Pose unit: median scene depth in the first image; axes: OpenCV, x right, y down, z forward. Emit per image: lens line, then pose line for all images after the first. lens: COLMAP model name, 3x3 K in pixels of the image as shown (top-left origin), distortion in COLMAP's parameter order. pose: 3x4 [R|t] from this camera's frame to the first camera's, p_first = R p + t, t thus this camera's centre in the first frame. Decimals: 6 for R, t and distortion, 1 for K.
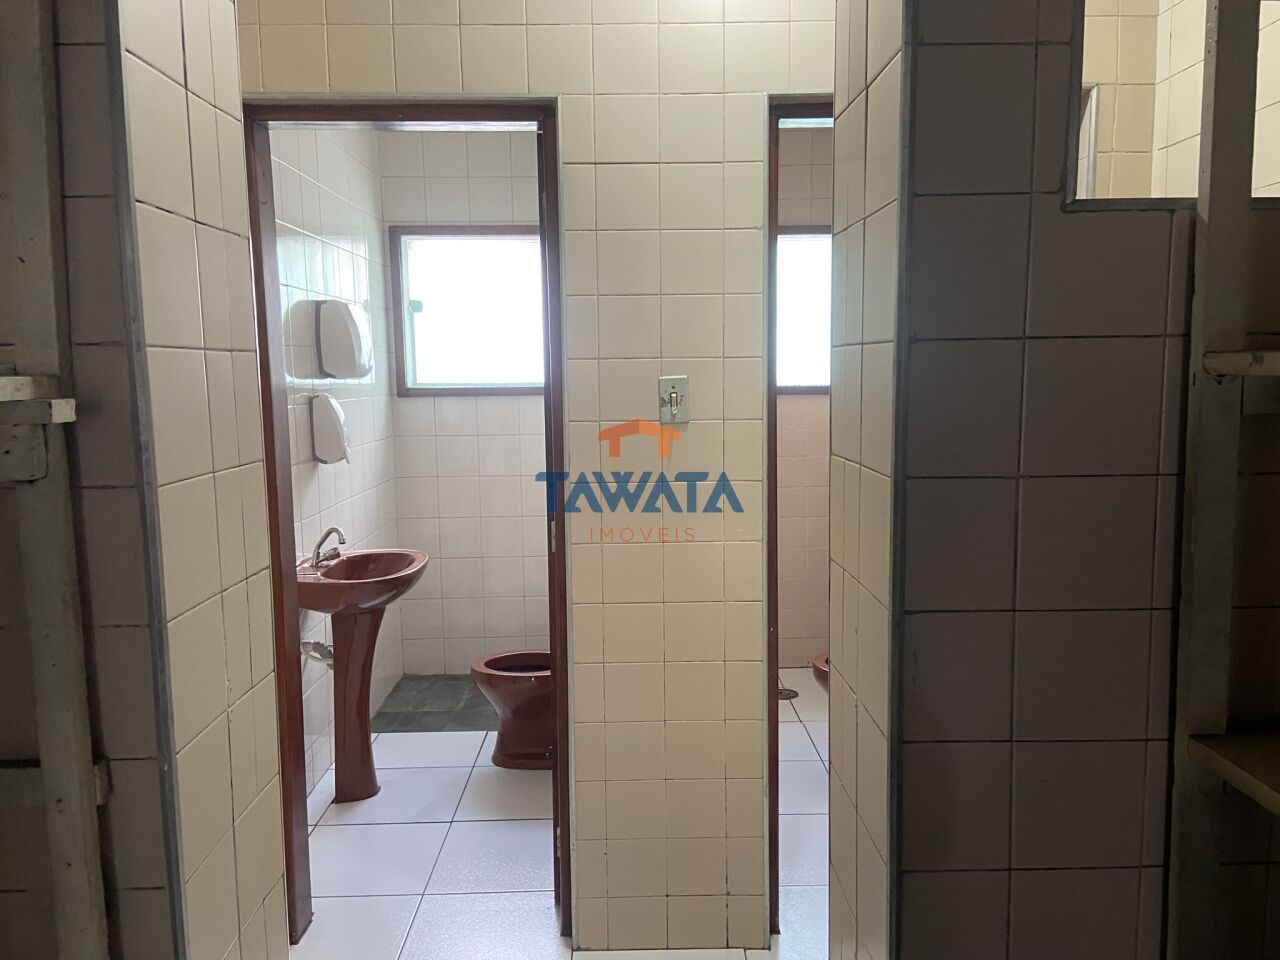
lens RADIAL K [[961.8, 0, 636.6], [0, 961.8, 471.8], [0, 0, 1]] dist [0.123423, -0.142825]
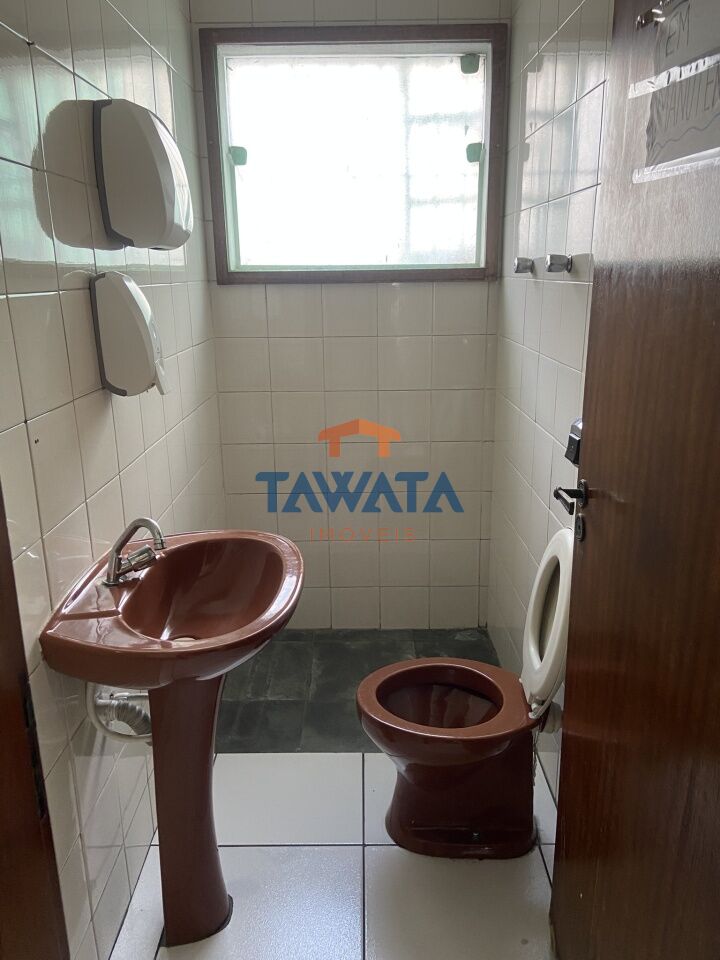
lens RADIAL K [[721.3, 0, 365.8], [0, 721.3, 475.0], [0, 0, 1]] dist [0.123423, -0.142825]
pose [[0.999947, 0.010211, -0.000975, -0.167198], [-0.009898, 0.985494, 0.169421, -0.036025], [0.002691, -0.169403, 0.985543, 0.538928]]
